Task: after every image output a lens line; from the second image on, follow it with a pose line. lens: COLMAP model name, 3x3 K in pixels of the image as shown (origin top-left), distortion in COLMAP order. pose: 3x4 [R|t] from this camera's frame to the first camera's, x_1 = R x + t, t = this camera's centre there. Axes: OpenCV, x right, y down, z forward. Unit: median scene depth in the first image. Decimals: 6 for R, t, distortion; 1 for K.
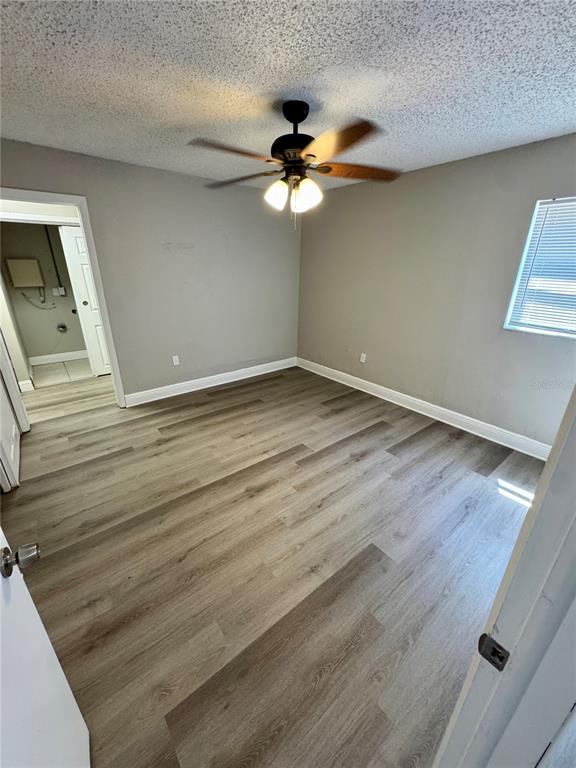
lens RADIAL K [[306.8, 0, 289.0], [0, 306.8, 383.7], [0, 0, 1]] dist [-0.006273, 0.000400]
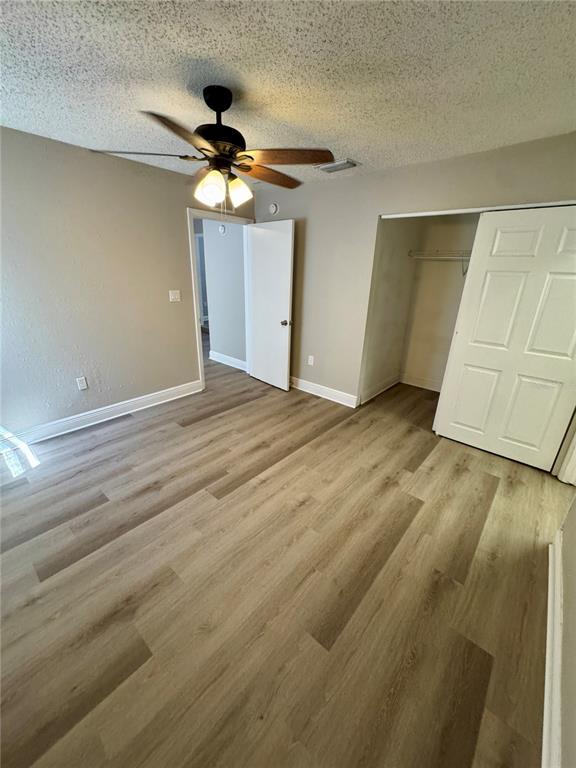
lens RADIAL K [[306.8, 0, 289.0], [0, 306.8, 383.7], [0, 0, 1]] dist [-0.006273, 0.000400]
pose [[-0.982306, 0.028414, -0.185113, 0.004550], [-0.103639, 0.740810, 0.663671, -0.563029], [0.155991, 0.671113, -0.724758, 1.452578]]
